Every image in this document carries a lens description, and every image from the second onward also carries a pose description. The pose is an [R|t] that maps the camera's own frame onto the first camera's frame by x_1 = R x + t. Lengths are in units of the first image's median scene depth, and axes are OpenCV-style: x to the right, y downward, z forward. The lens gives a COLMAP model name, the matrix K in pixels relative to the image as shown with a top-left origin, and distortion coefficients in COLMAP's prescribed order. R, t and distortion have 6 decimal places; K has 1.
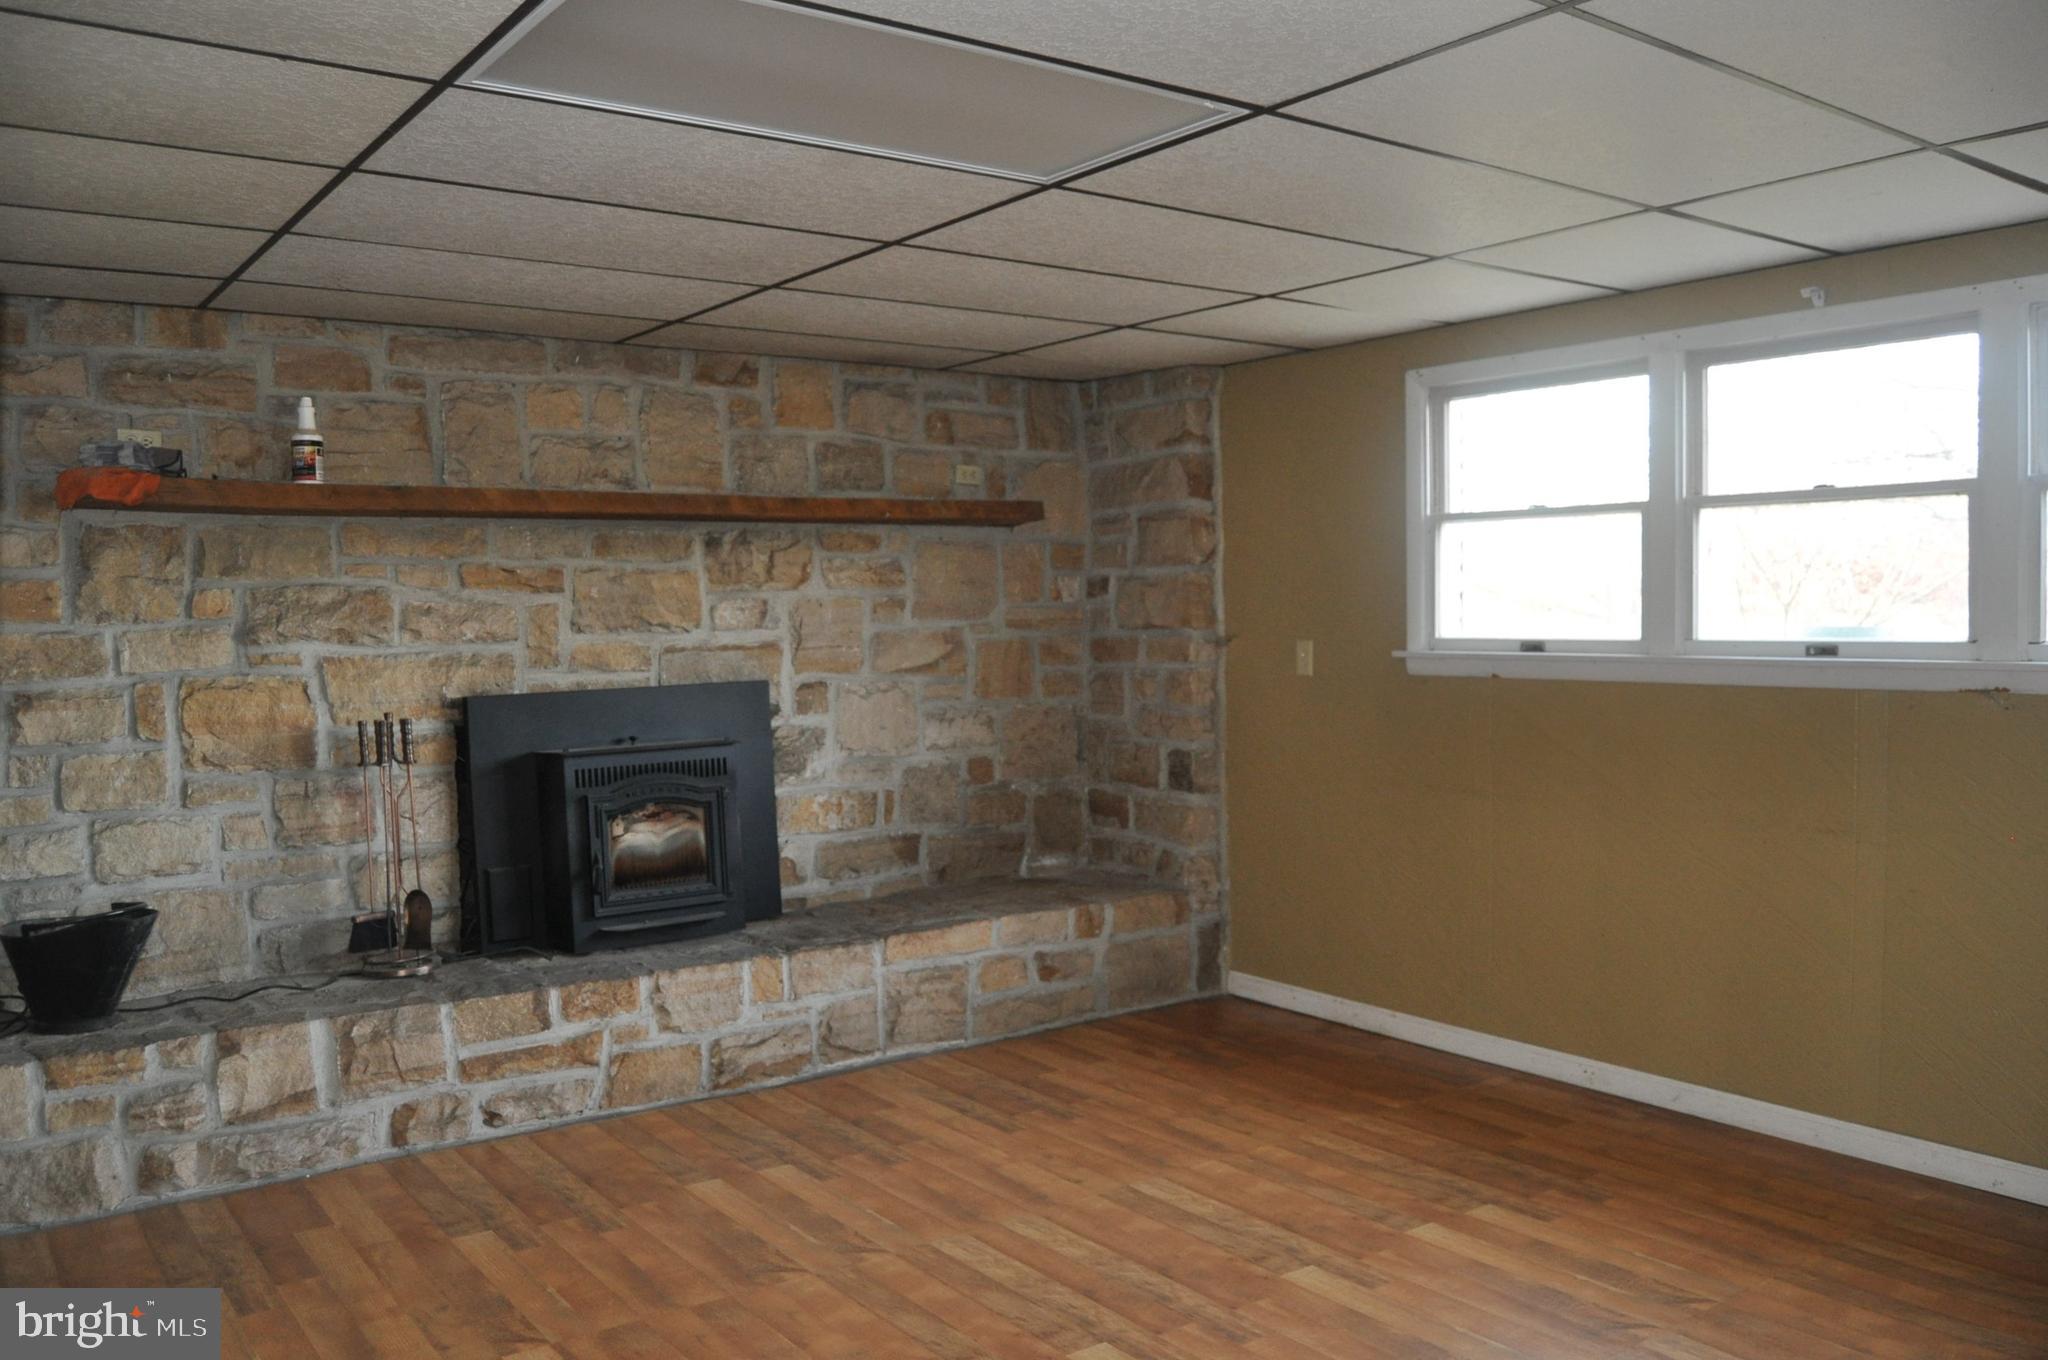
lens RADIAL K [[1633.9, 0, 1021.8], [0, 1633.9, 681.9], [0, 0, 1]] dist [-0.088767, 0.030602]
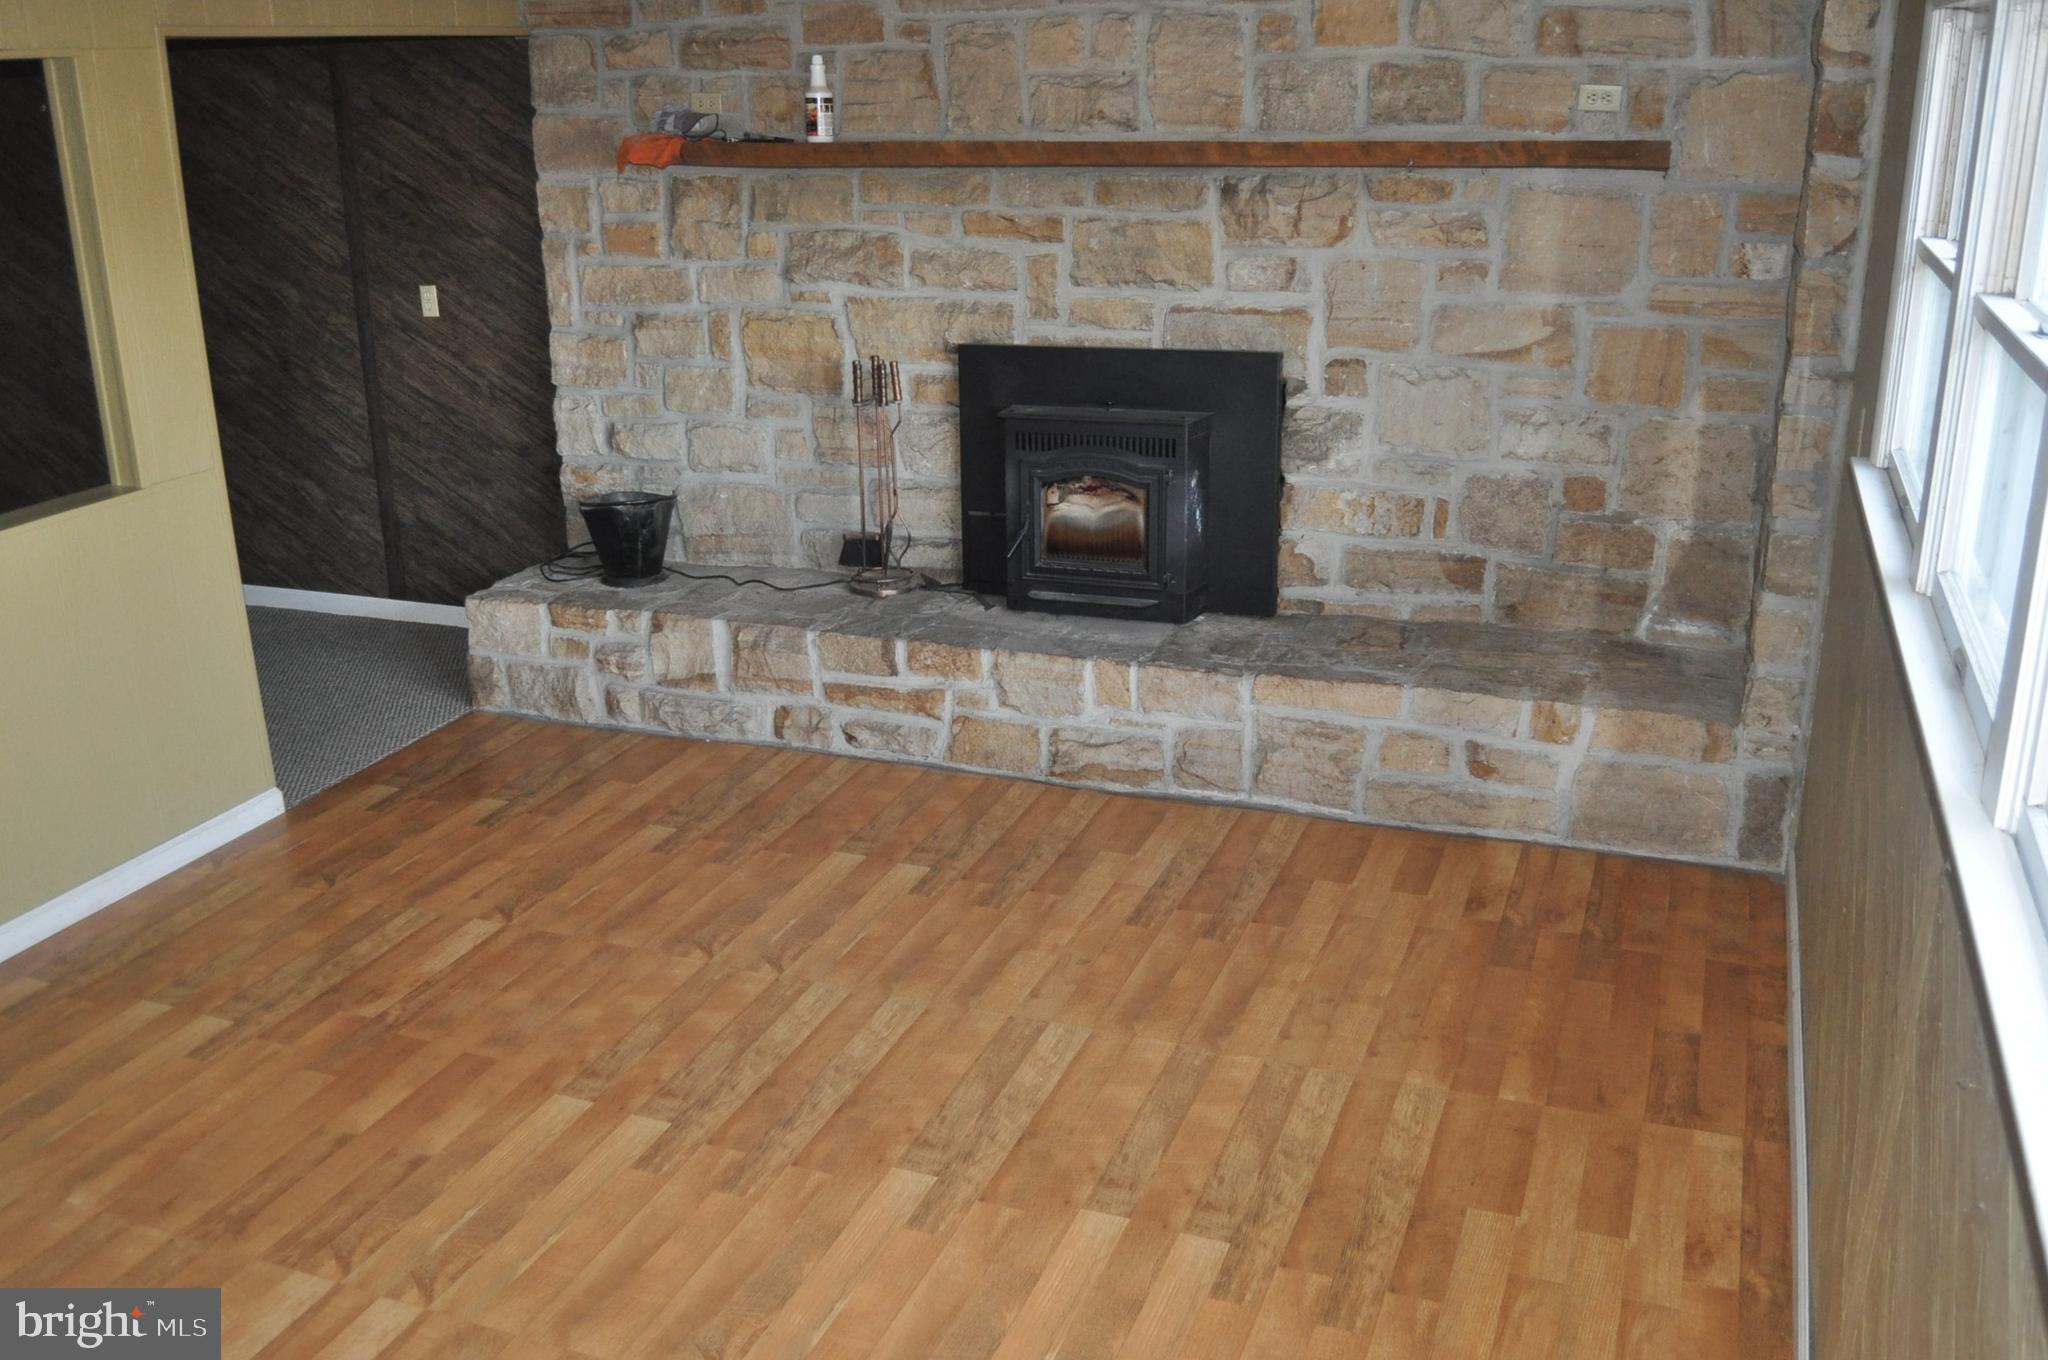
lens RADIAL K [[1815.8, 0, 1023.6], [0, 1815.8, 678.0], [0, 0, 1]] dist [-0.086312, 0.021824]
pose [[0.544356, 0.276367, -0.792021, 0.679572], [-0.025856, 0.949250, 0.313459, -0.158094], [0.838455, -0.150155, 0.523876, 0.413189]]
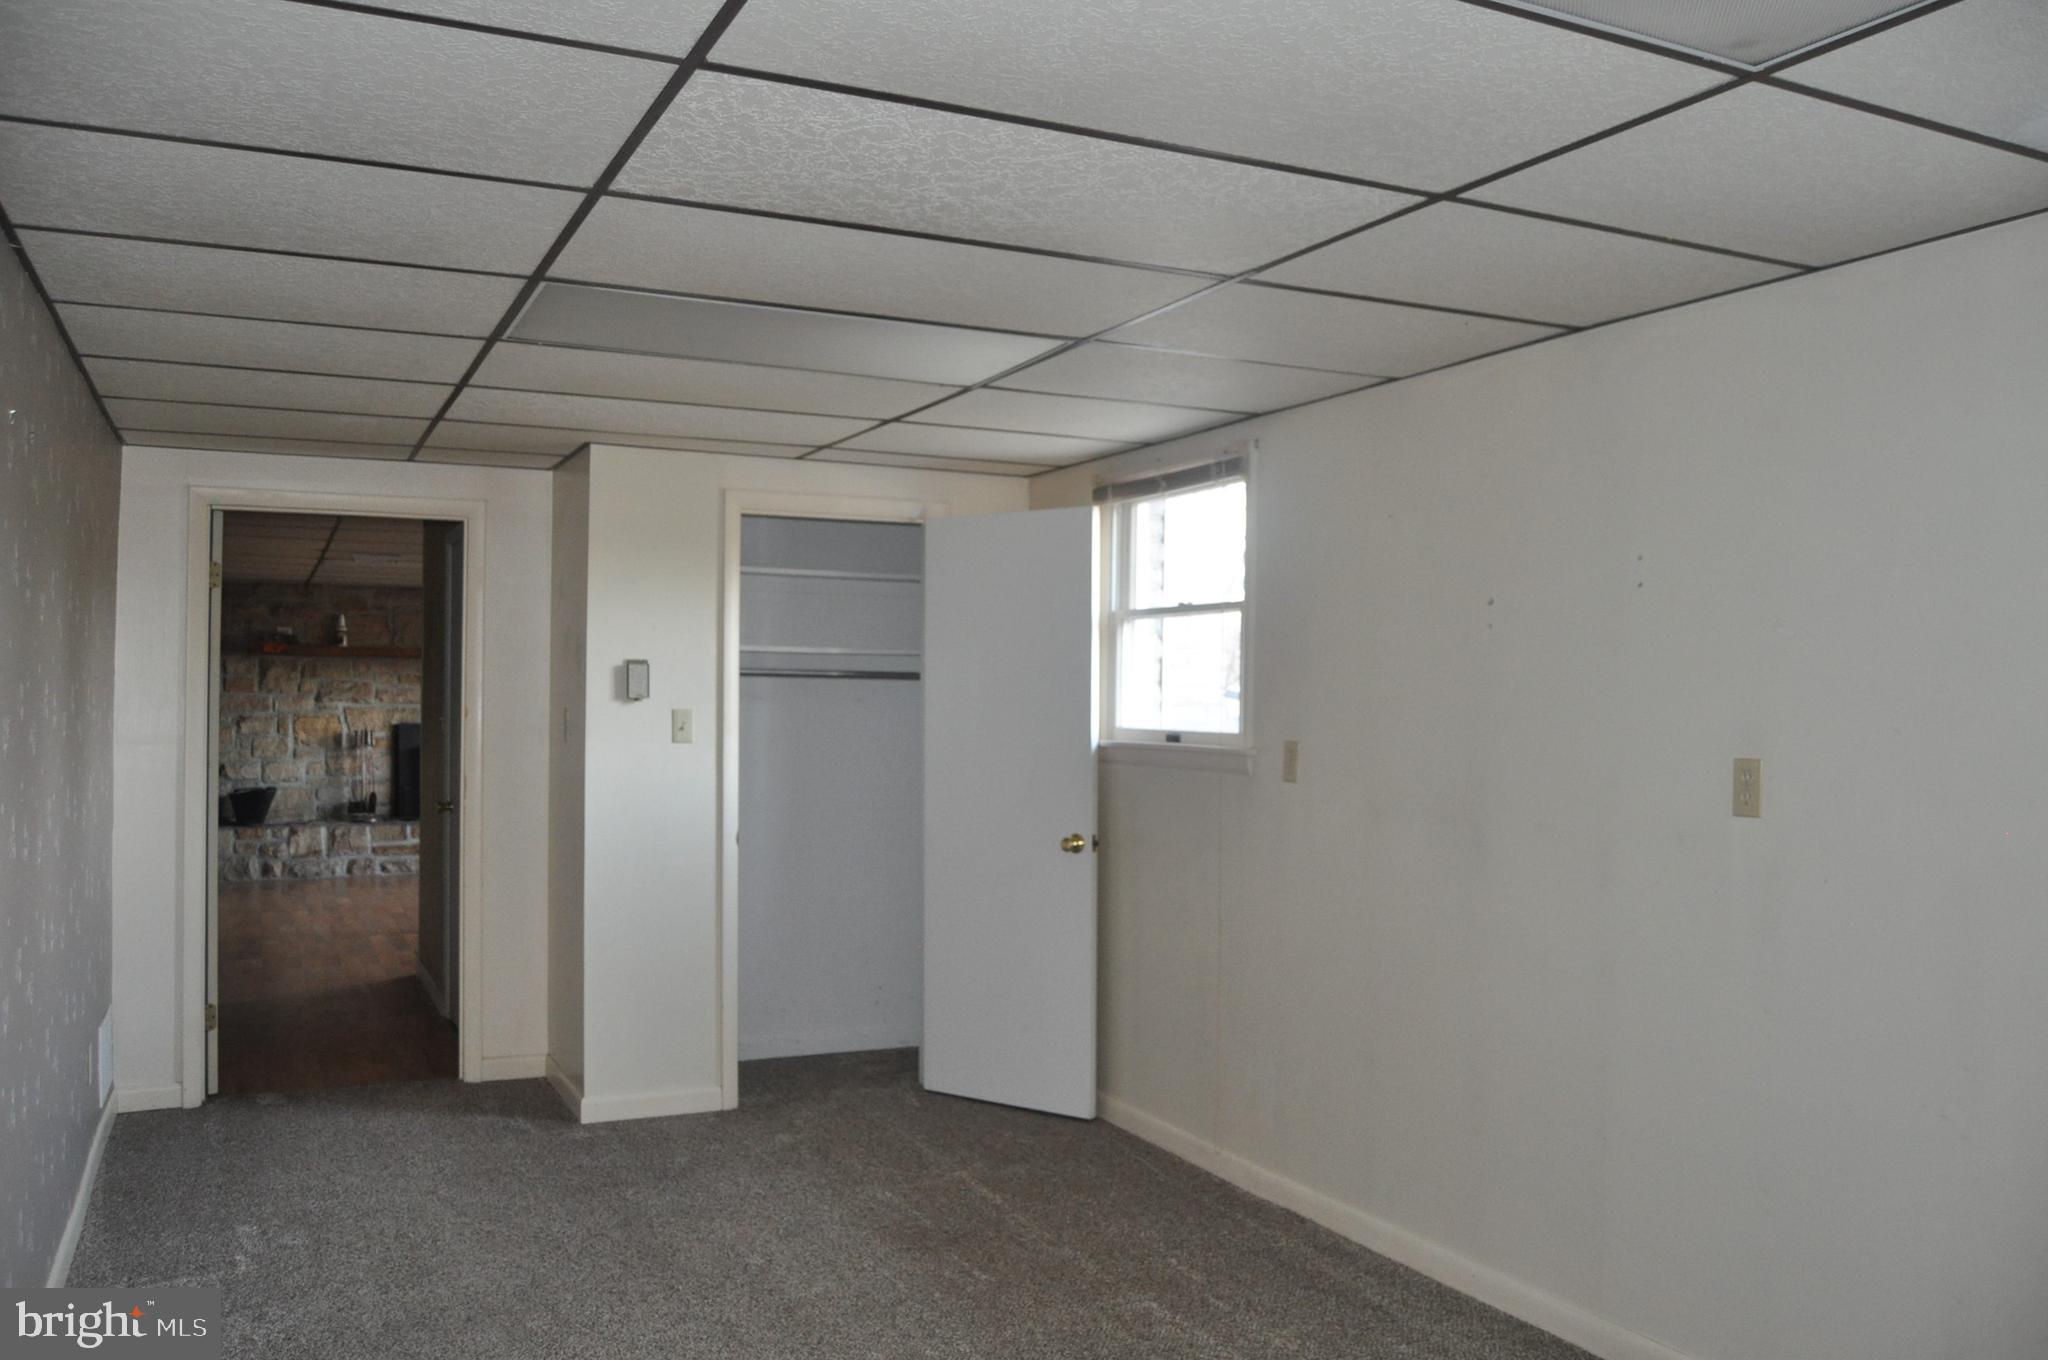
lens RADIAL K [[1633.9, 0, 1026.3], [0, 1633.9, 690.2], [0, 0, 1]] dist [-0.088767, 0.030602]
pose [[0.983075, 0.020569, -0.182046, 1.221947], [-0.028758, 0.998684, -0.042460, 0.039208], [0.180933, 0.046977, 0.982373, -1.514409]]
